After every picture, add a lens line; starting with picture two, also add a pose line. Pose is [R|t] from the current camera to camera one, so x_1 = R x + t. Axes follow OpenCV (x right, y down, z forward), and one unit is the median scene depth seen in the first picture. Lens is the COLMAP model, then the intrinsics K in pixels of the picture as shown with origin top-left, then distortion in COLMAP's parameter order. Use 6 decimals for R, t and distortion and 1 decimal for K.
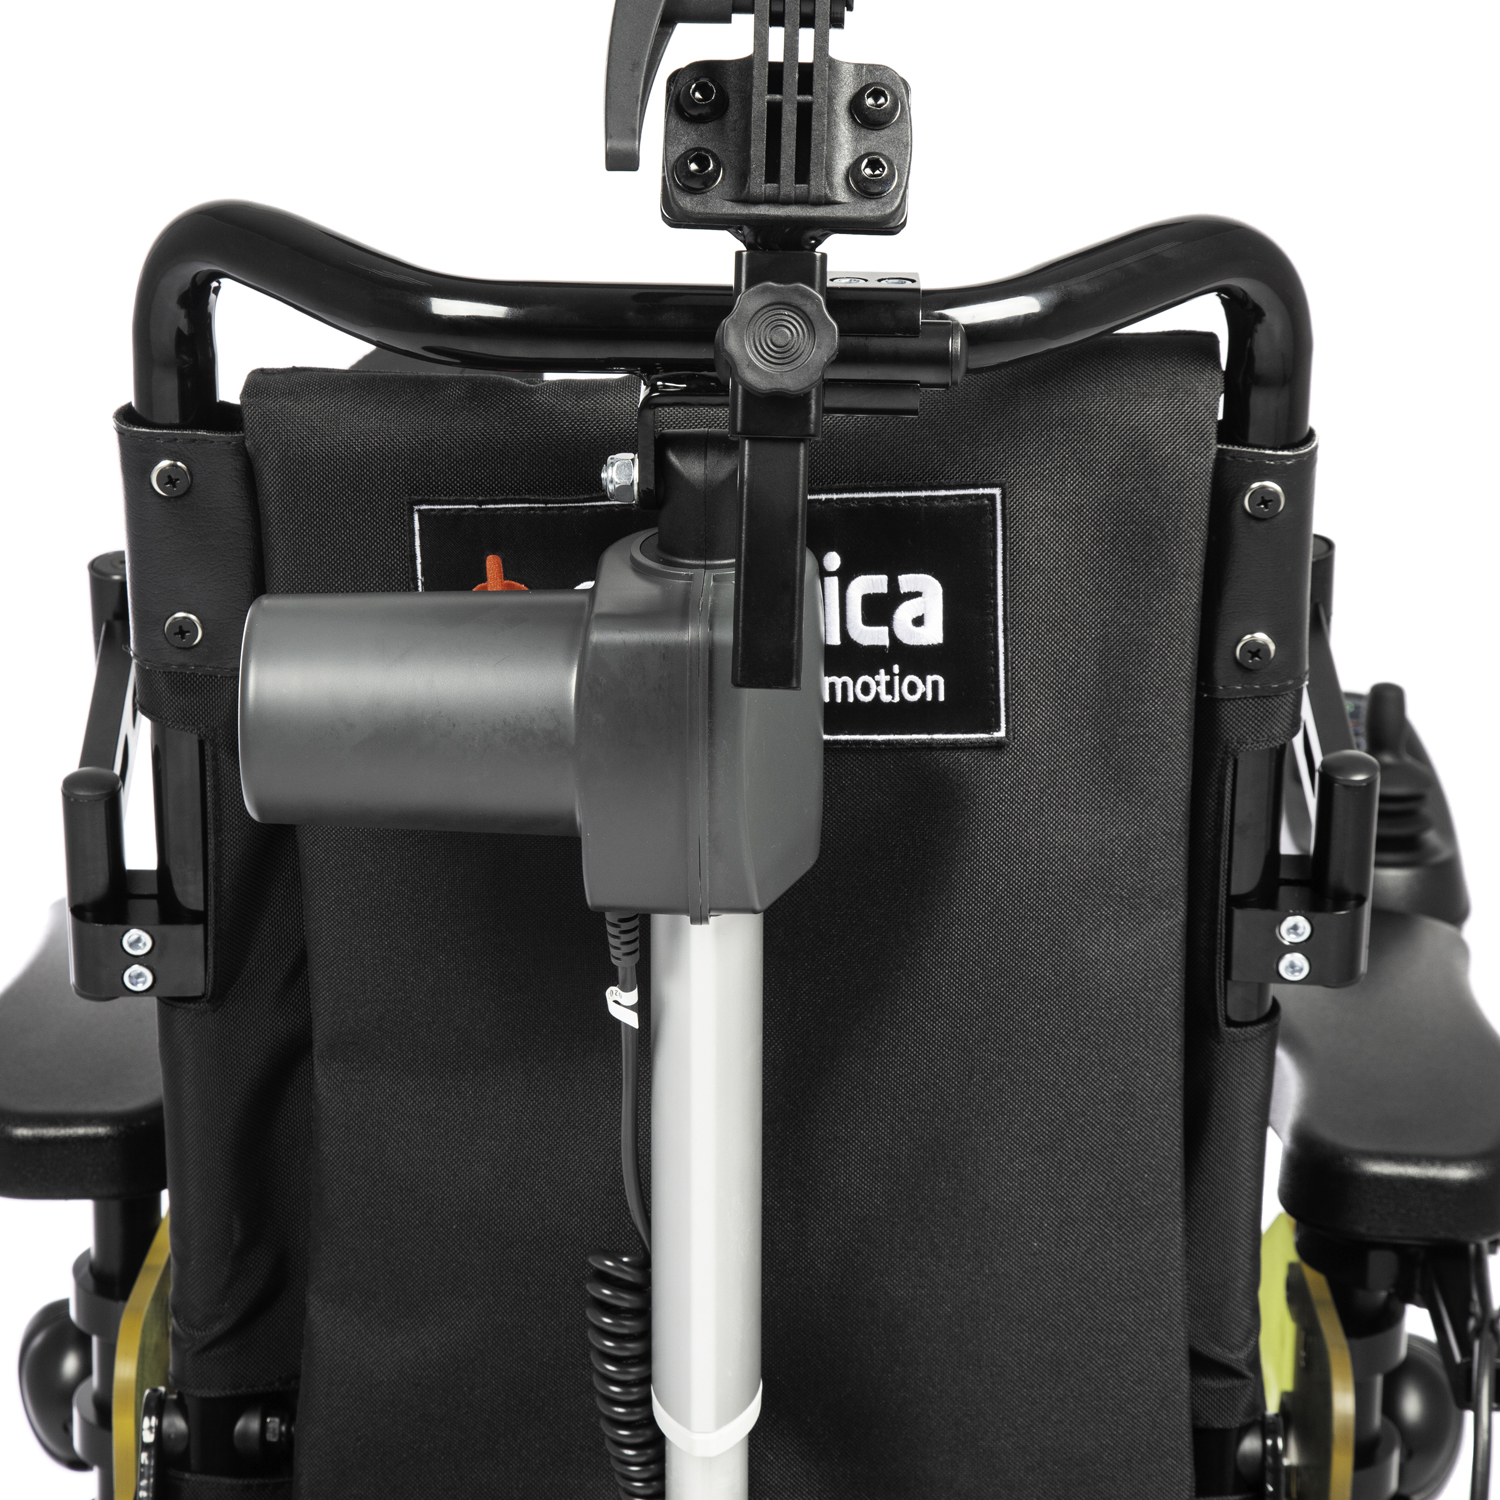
lens RADIAL K [[6131.8, 0, 750.0], [0, 6131.8, 750.0], [0, 0, 1]] dist [-1.820666, 88.587459]
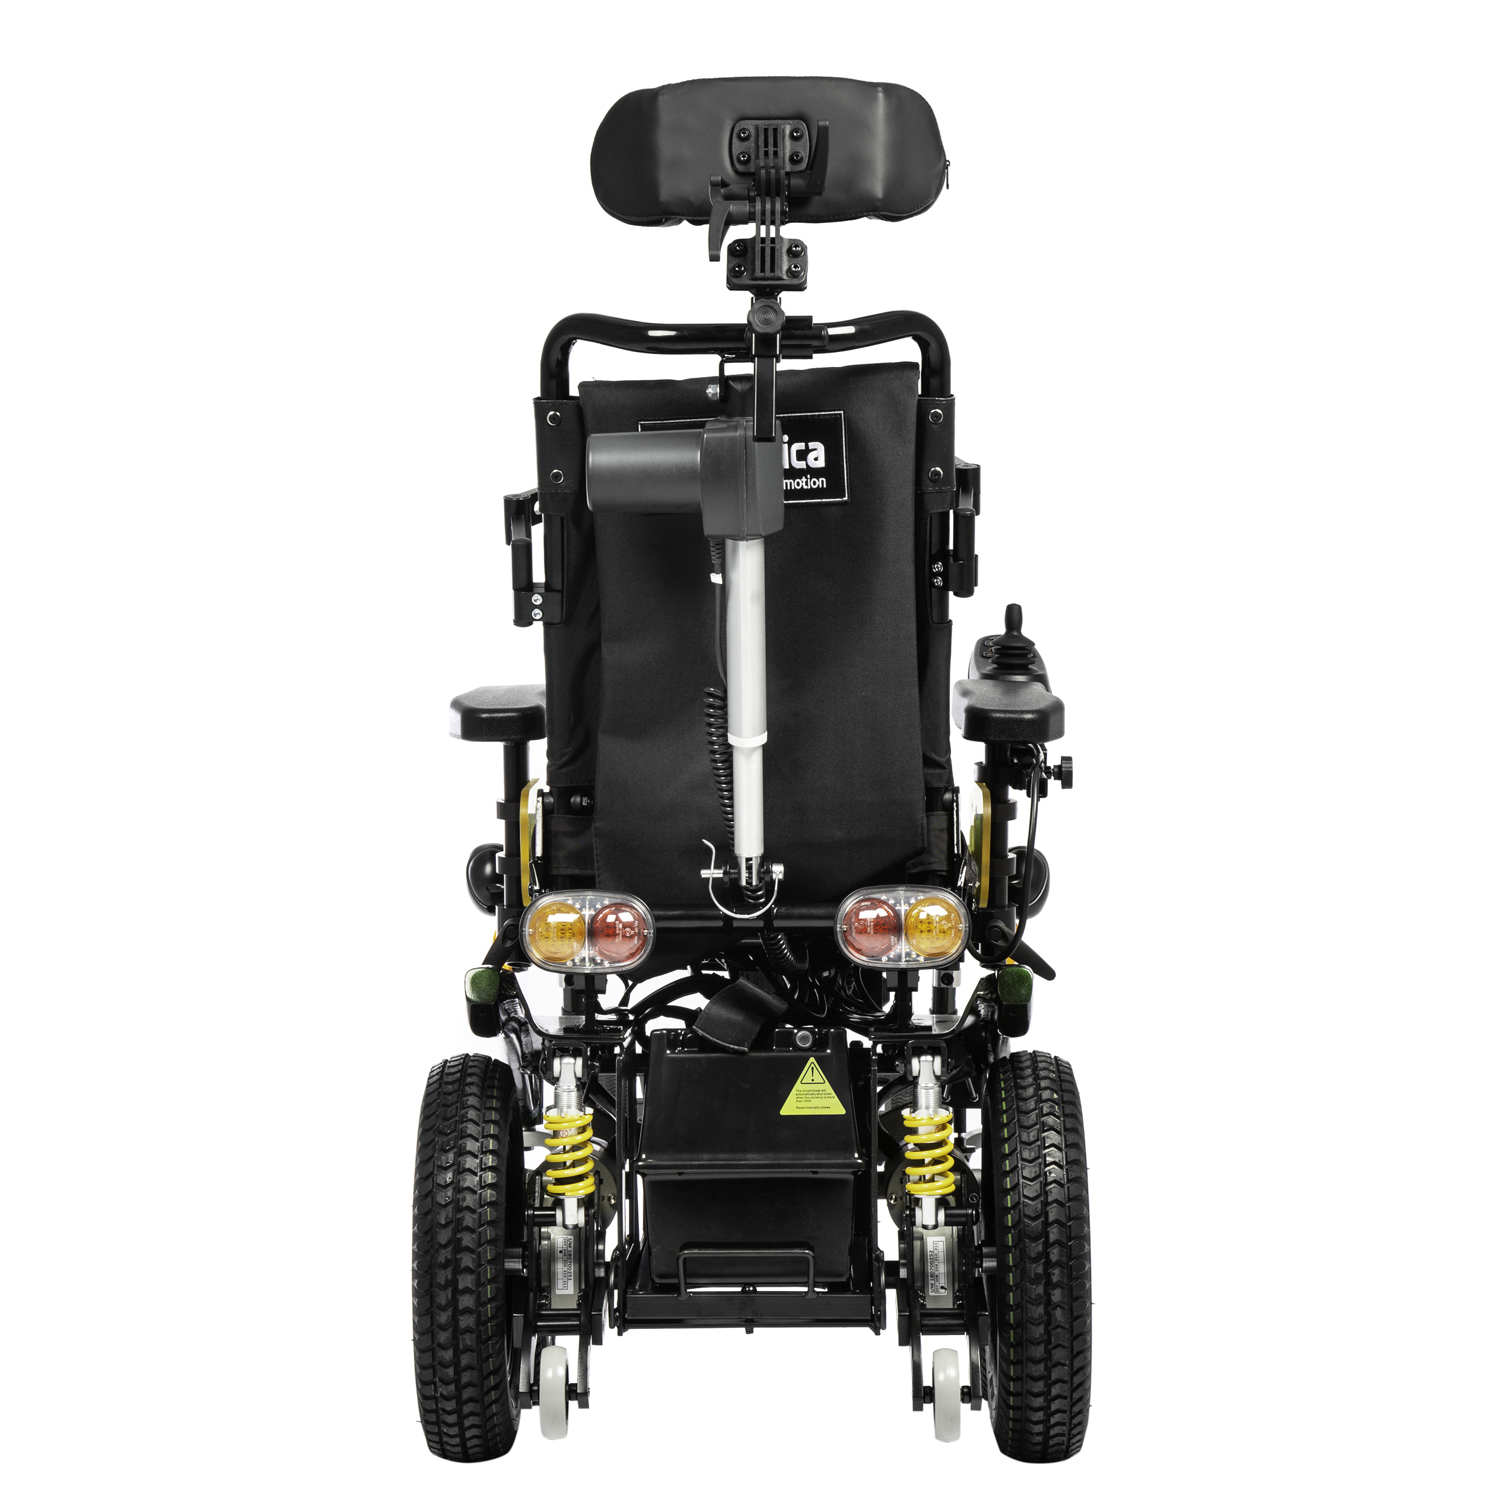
lens RADIAL K [[4197.9, 0, 750.0], [0, 4197.9, 750.0], [0, 0, 1]] dist [-0.712531, -0.134997]
pose [[0.999774, -0.020637, 0.005148, -0.016341], [0.021133, 0.991201, -0.130667, 0.370332], [-0.002406, 0.130746, 0.991413, -0.927585]]
